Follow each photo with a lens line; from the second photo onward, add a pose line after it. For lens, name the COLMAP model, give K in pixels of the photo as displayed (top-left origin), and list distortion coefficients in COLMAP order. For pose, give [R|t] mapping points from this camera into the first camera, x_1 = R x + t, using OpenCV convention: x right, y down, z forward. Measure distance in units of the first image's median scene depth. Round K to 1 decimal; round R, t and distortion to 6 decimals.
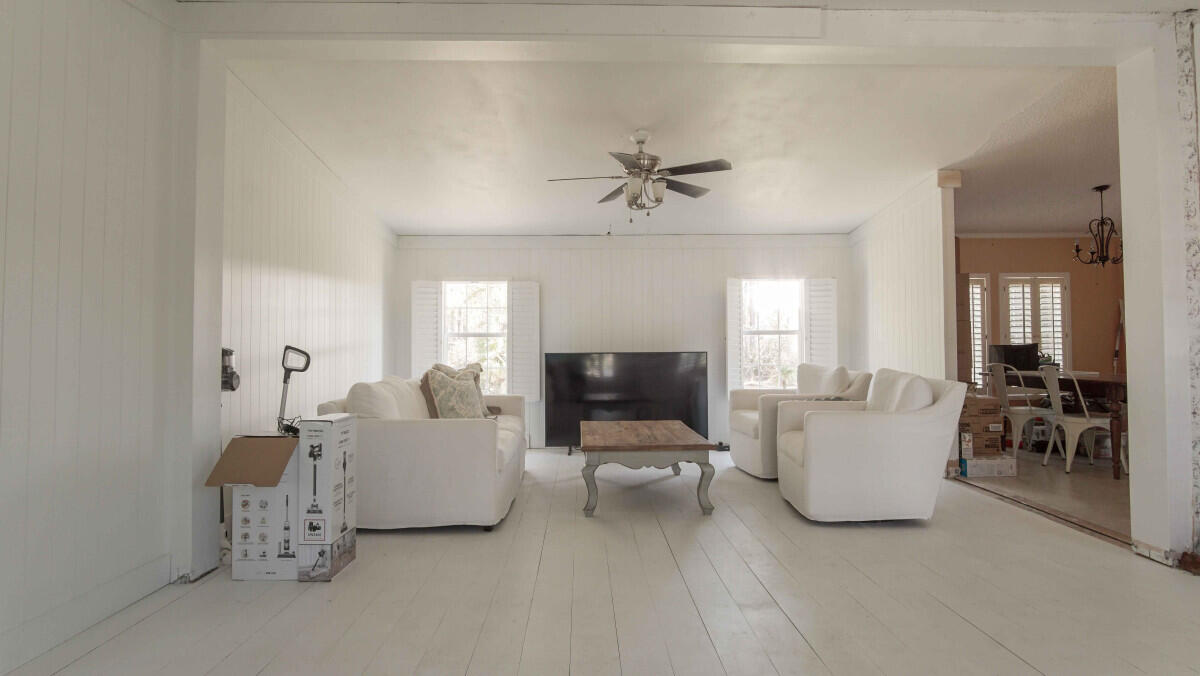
lens RADIAL K [[652.9, 0, 597.3], [0, 652.9, 334.4], [0, 0, 1]] dist [-0.017424, 0.000123]
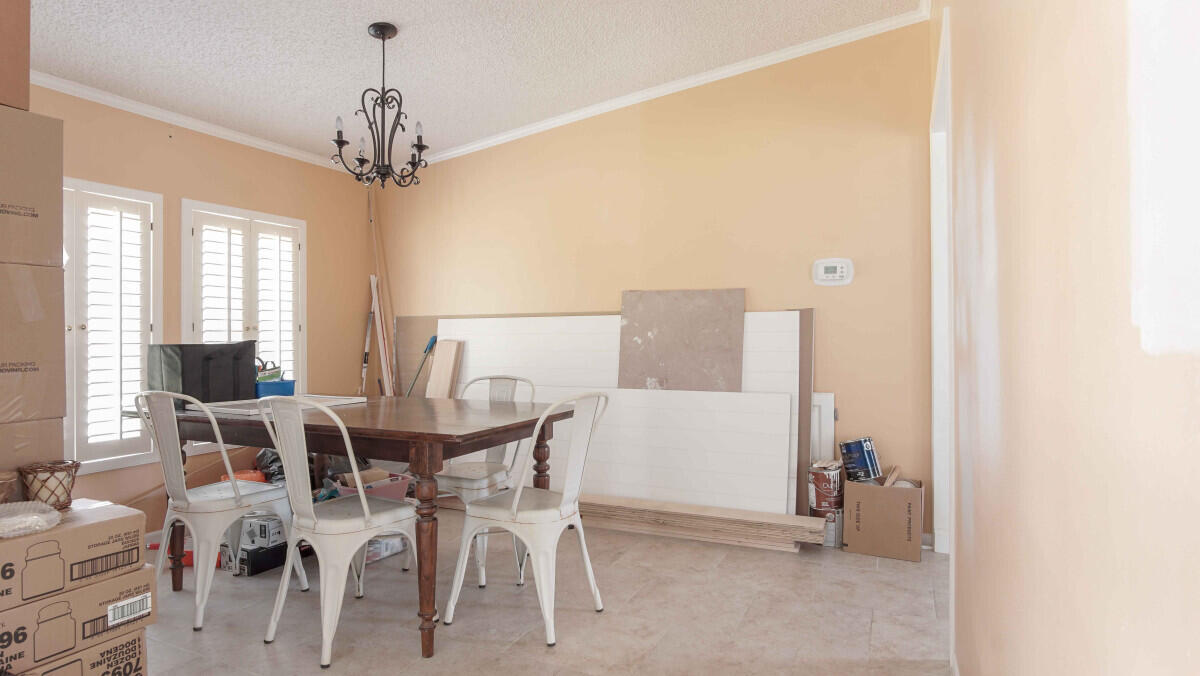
lens RADIAL K [[652.9, 0, 597.3], [0, 652.9, 334.4], [0, 0, 1]] dist [-0.017424, 0.000123]
pose [[0.461122, 0.013525, 0.887233, 0.373279], [-0.014119, 0.999869, -0.007904, 0.009428], [-0.887224, -0.008883, 0.461253, 0.557527]]
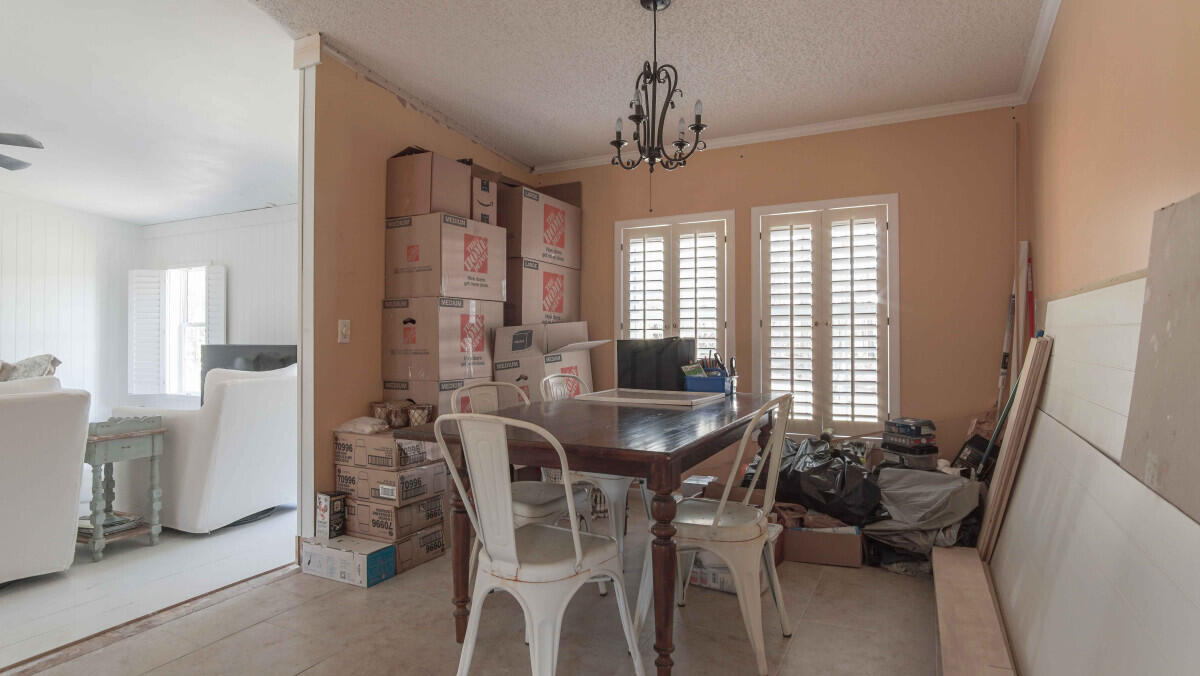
lens RADIAL K [[619.3, 0, 590.6], [0, 619.3, 333.9], [0, 0, 1]] dist [-0.017070, -0.000107]
pose [[0.867536, 0.007222, -0.497323, 0.863968], [0.006113, 0.999664, 0.025180, -0.002083], [0.497338, -0.024885, 0.867200, 0.536681]]
